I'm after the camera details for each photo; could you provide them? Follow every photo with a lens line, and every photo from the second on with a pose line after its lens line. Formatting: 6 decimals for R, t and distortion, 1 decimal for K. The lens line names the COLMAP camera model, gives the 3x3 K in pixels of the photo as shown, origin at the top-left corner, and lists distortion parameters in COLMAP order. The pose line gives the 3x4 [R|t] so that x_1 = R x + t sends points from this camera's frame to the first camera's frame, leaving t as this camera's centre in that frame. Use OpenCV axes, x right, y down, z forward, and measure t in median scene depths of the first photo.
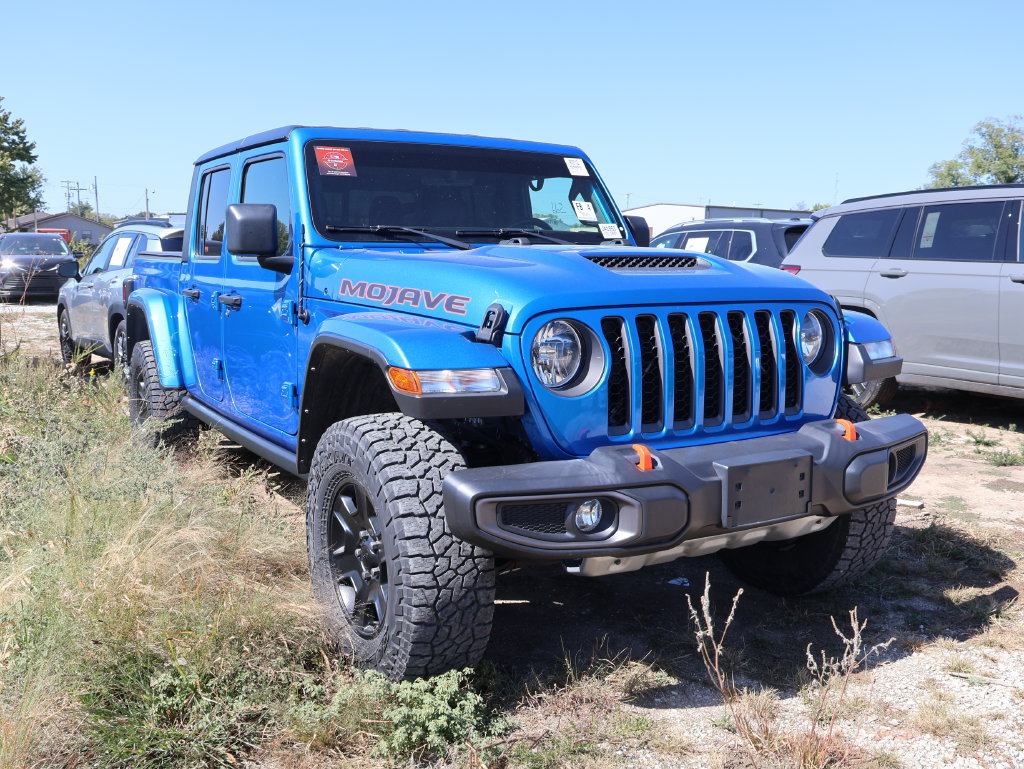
lens RADIAL K [[954.5, 0, 514.0], [0, 954.5, 387.6], [0, 0, 1]] dist [0.004413, 0.010223]
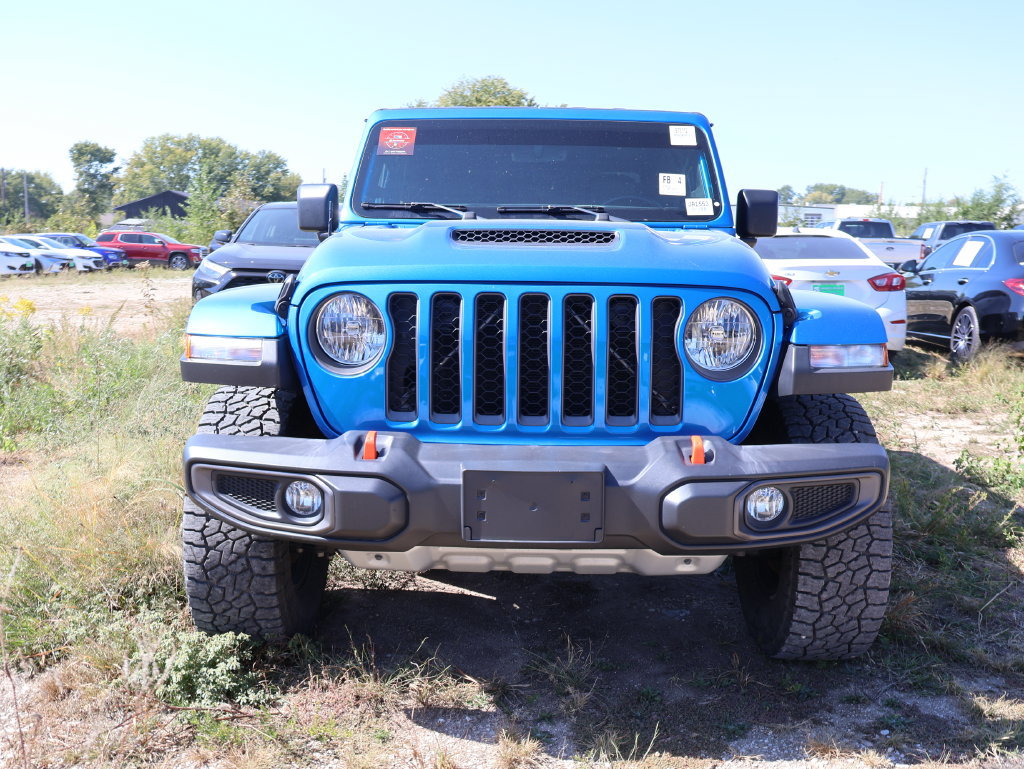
lens RADIAL K [[948.5, 0, 525.6], [0, 948.5, 377.9], [0, 0, 1]] dist [0.002031, 0.002686]
pose [[0.855440, 0.081764, -0.511406, 0.653168], [-0.081413, 0.996412, 0.023126, -0.022184], [0.511462, 0.021852, 0.859028, 0.264234]]
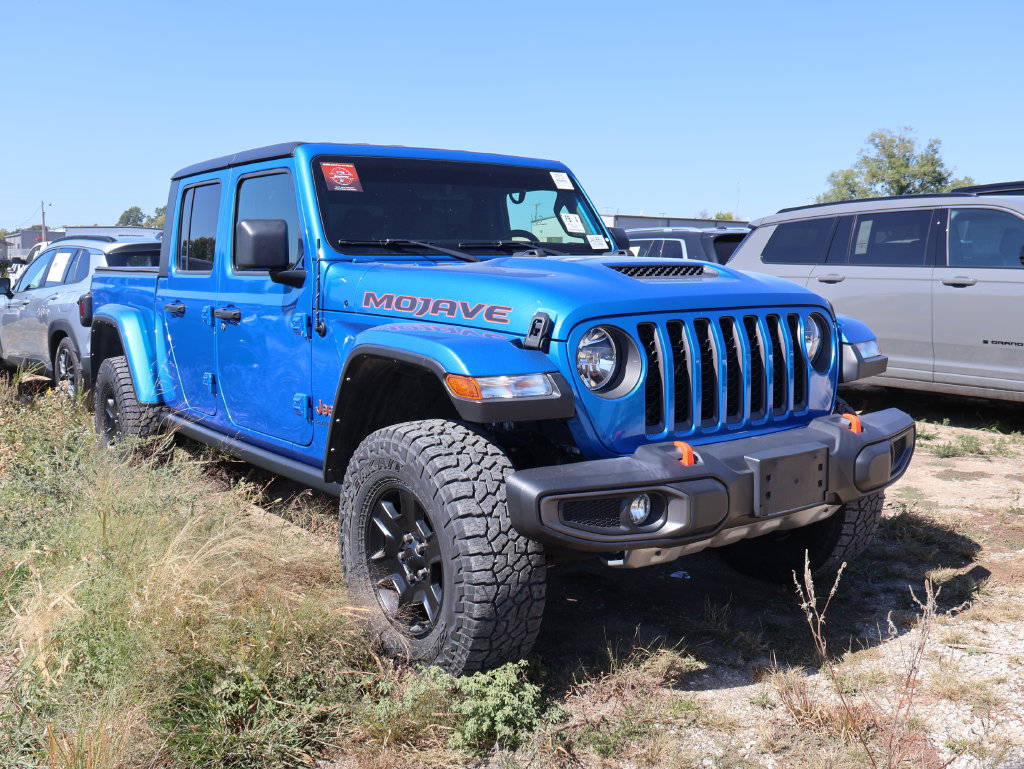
lens RADIAL K [[956.8, 0, 517.8], [0, 956.8, 380.3], [0, 0, 1]] dist [0.007416, 0.011019]
pose [[0.995217, -0.023681, 0.094775, -0.136782], [0.025396, 0.999534, -0.016929, 0.003996], [-0.094330, 0.019255, 0.995355, -0.047465]]
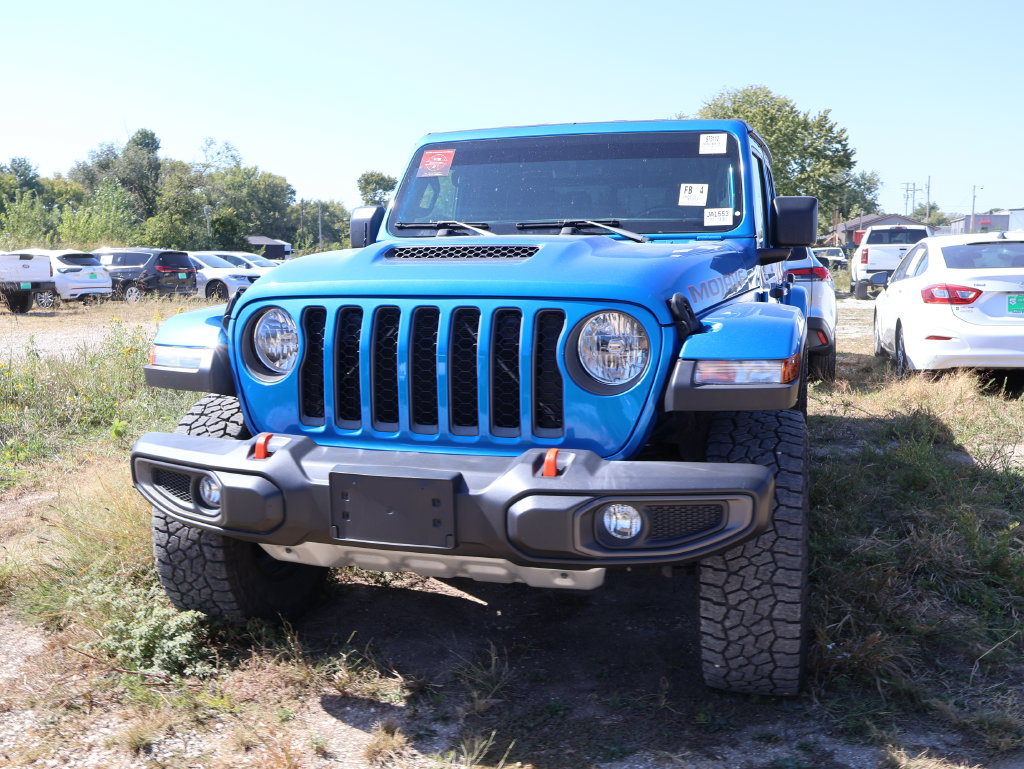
lens RADIAL K [[947.8, 0, 516.3], [0, 947.8, 382.9], [0, 0, 1]] dist [0.006396, 0.003283]
pose [[0.677017, 0.089076, -0.730557, 0.937036], [-0.091244, 0.995149, 0.036781, -0.049217], [0.730289, 0.041757, 0.681861, 0.462031]]
